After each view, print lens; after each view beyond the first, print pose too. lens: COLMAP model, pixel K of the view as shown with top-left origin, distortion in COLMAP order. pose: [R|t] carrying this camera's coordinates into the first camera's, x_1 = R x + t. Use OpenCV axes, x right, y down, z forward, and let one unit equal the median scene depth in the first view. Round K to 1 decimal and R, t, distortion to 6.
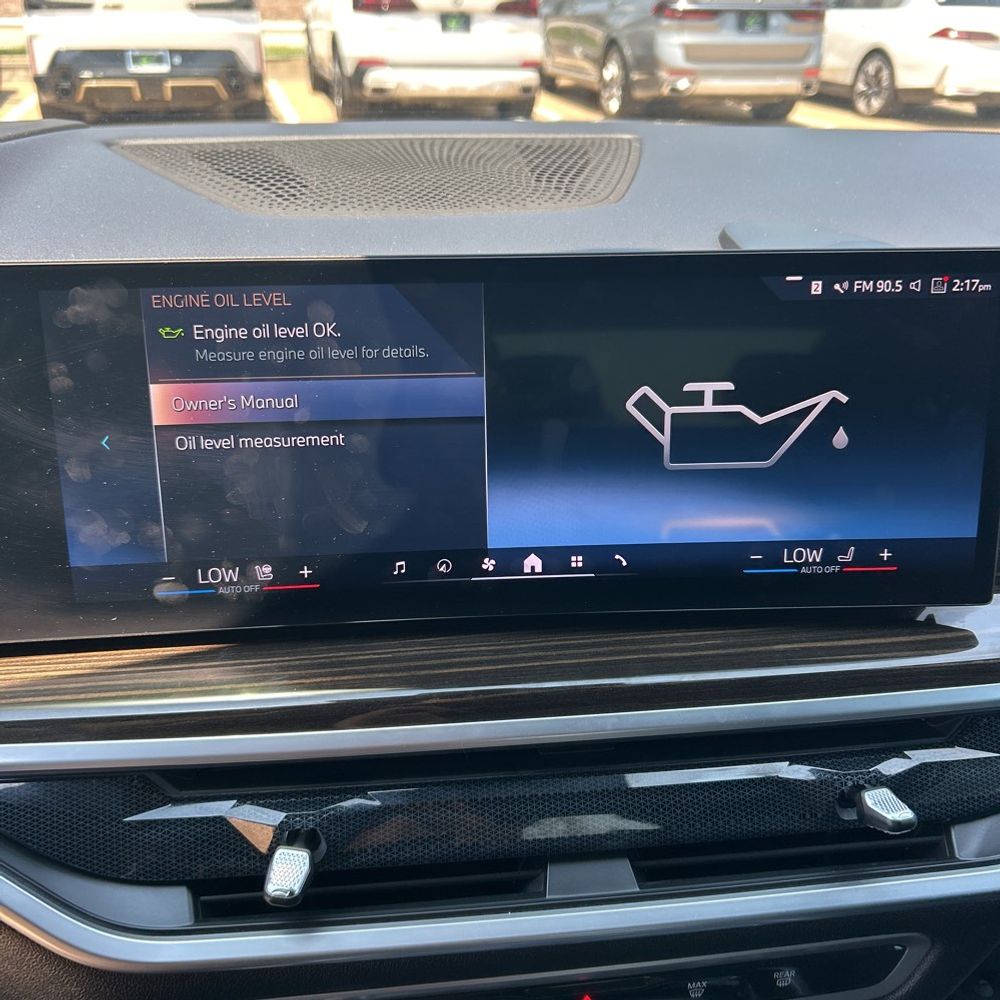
lens RADIAL K [[1017.1, 0, 493.2], [0, 1017.1, 496.1], [0, 0, 1]] dist [0.012482, 0.000000]
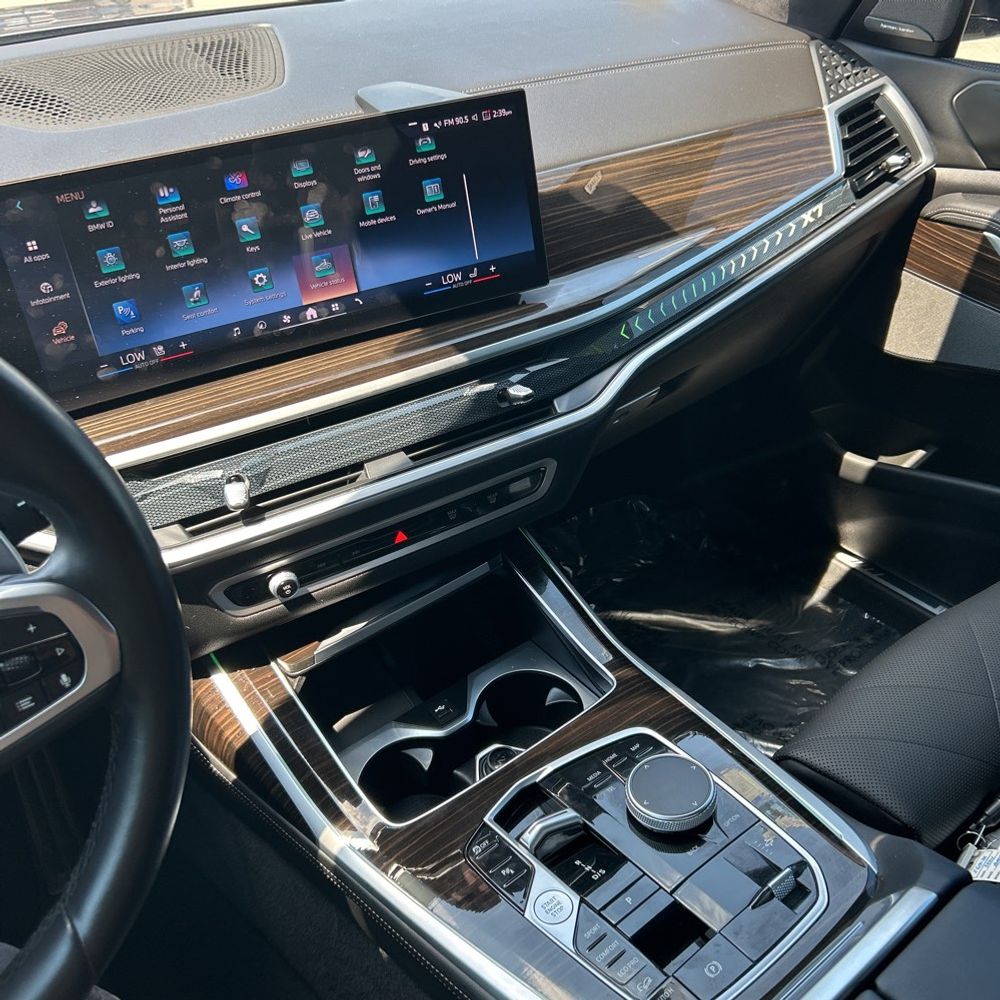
lens RADIAL K [[1017.1, 0, 494.1], [0, 1017.1, 494.0], [0, 0, 1]] dist [0.012482, 0.000000]
pose [[0.914000, -0.268284, 0.304348, -0.295757], [0.217438, 0.957241, 0.190817, 0.100866], [-0.342528, -0.108230, 0.933253, -0.799910]]
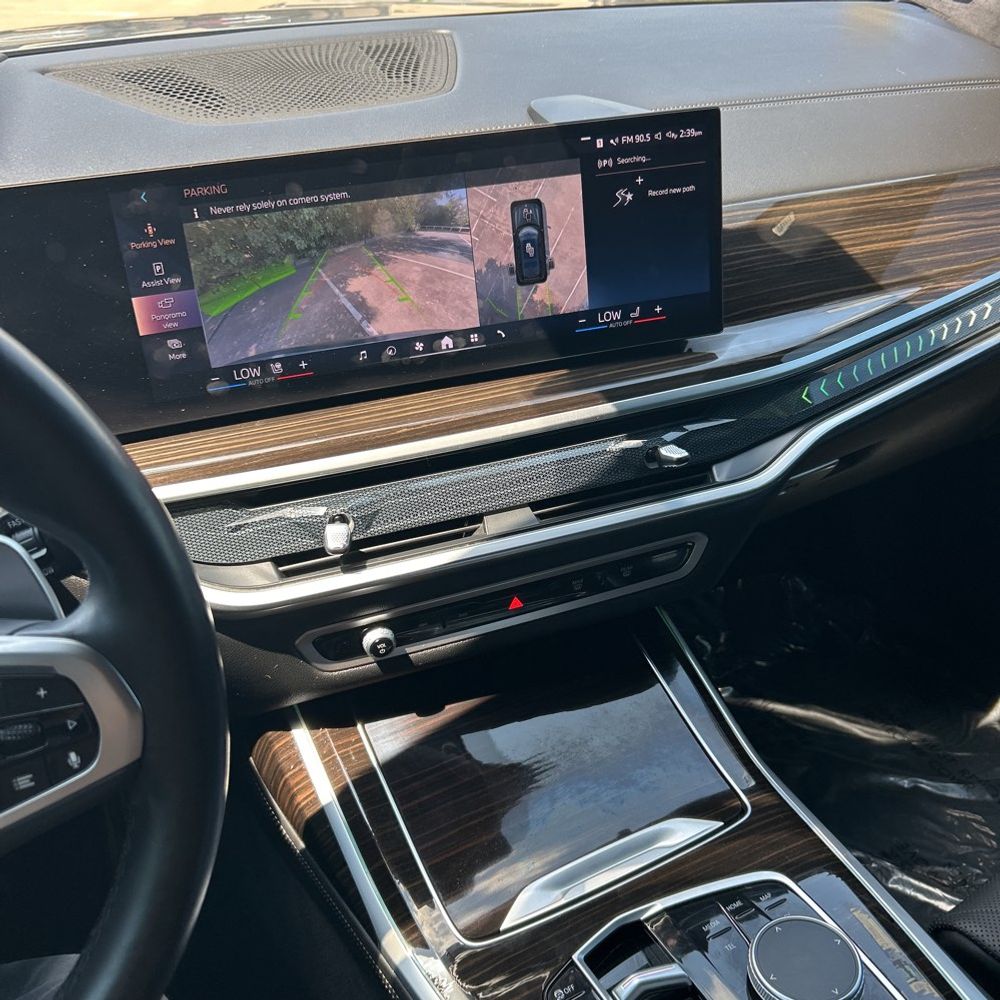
lens RADIAL K [[1017.1, 0, 483.7], [0, 1017.1, 497.0], [0, 0, 1]] dist [0.012482, 0.000000]
pose [[0.974574, -0.150668, 0.165843, -0.204353], [0.128542, 0.982202, 0.136952, 0.096036], [-0.183526, -0.112152, 0.976596, -0.578015]]
